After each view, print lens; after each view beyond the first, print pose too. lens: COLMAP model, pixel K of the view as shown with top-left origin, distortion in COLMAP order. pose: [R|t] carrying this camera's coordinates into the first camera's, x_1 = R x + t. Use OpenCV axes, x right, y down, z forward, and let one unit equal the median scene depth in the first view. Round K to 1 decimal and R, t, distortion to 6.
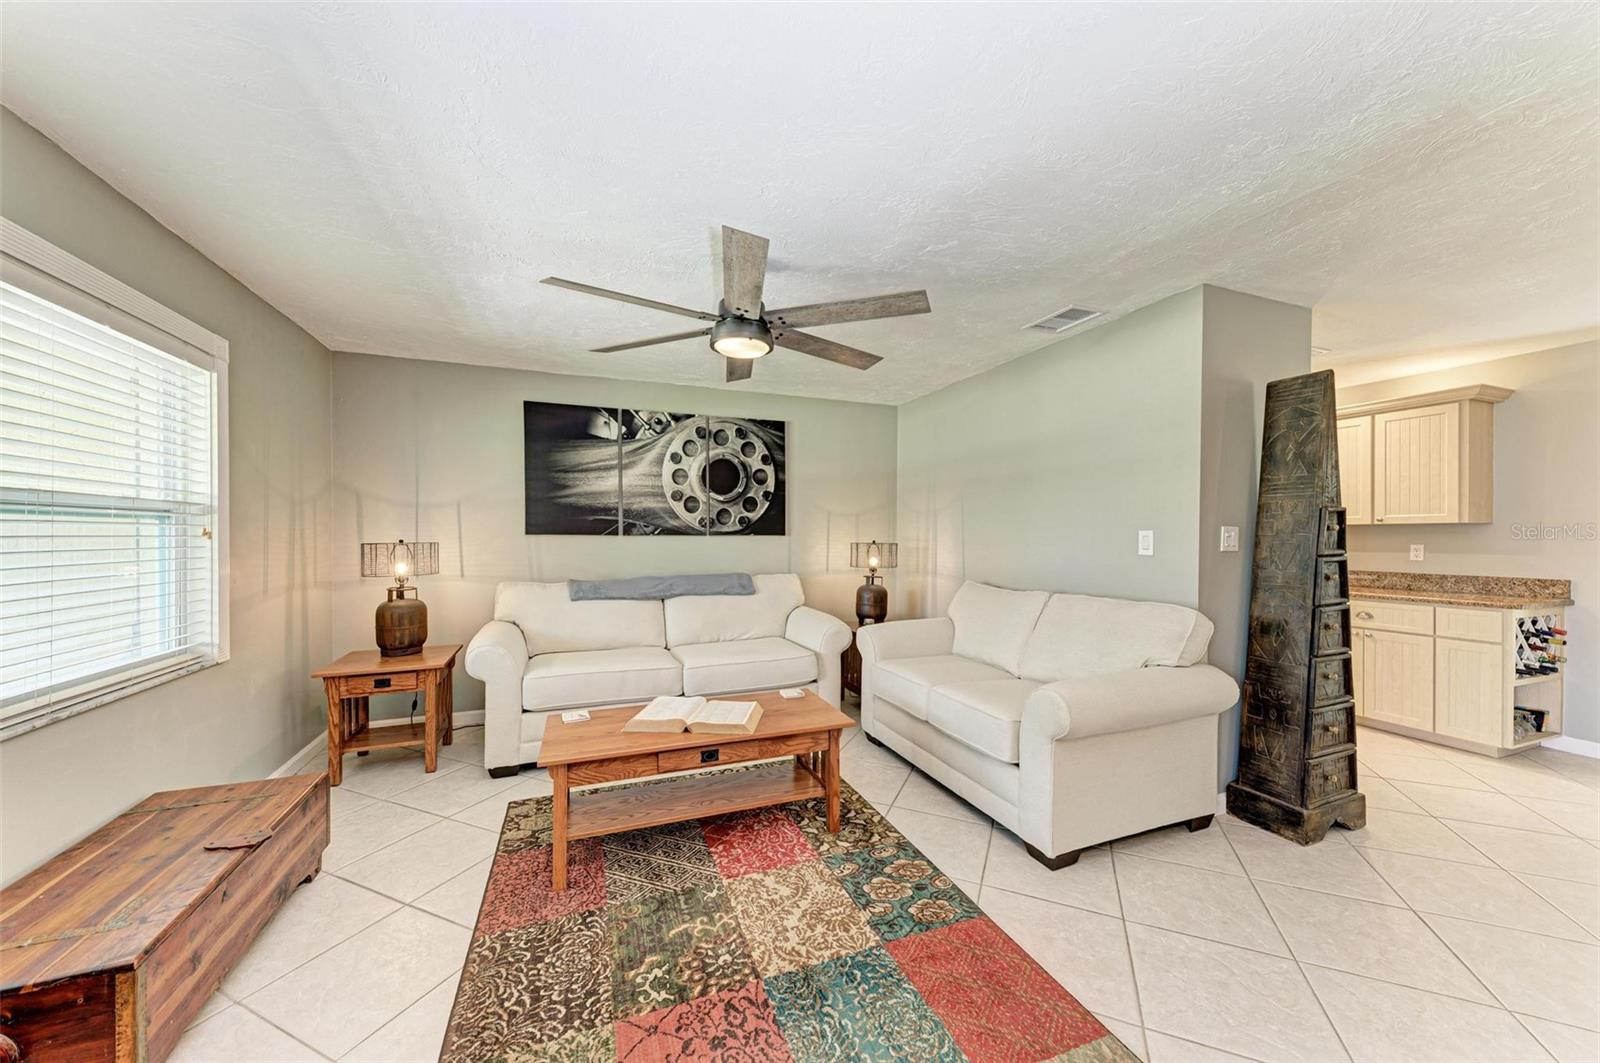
lens RADIAL K [[570.0, 0, 800.9], [0, 570.0, 537.2], [0, 0, 1]] dist [0.010899, -0.000151]
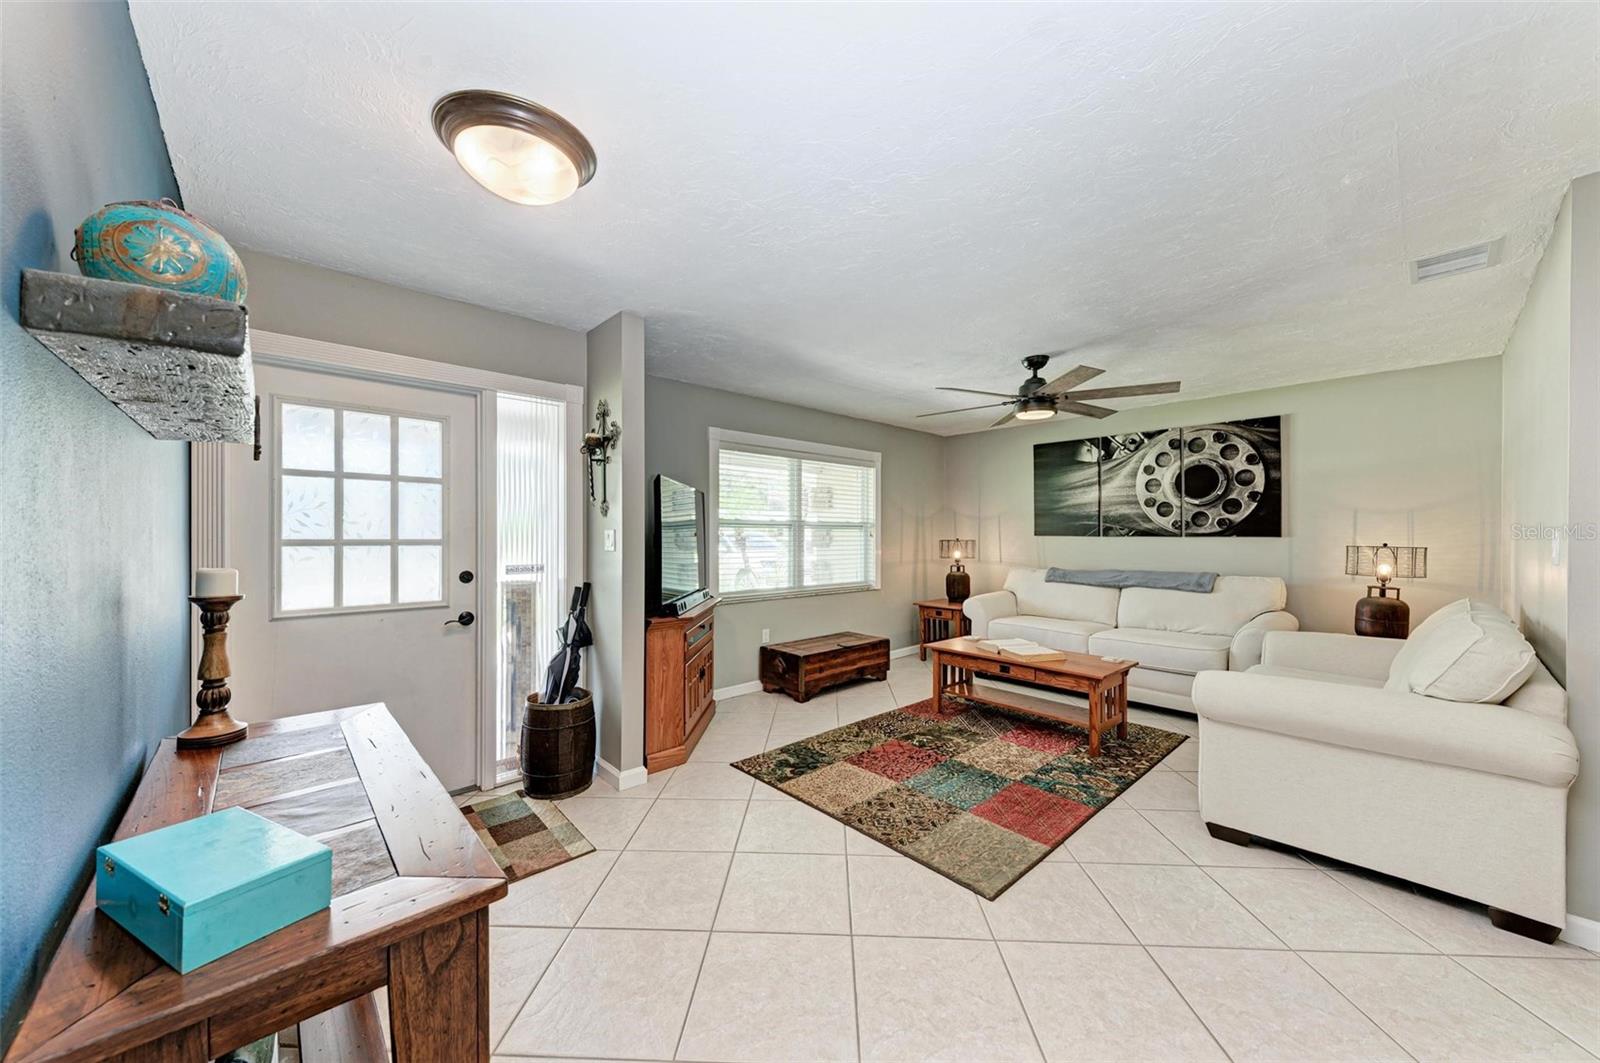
lens RADIAL K [[570.0, 0, 800.9], [0, 570.0, 537.2], [0, 0, 1]] dist [0.010899, -0.000151]
pose [[0.361792, 0.005153, -0.932244, 0.616434], [-0.004112, 0.999984, 0.003931, -0.003635], [0.932250, 0.002411, 0.361808, -0.082548]]
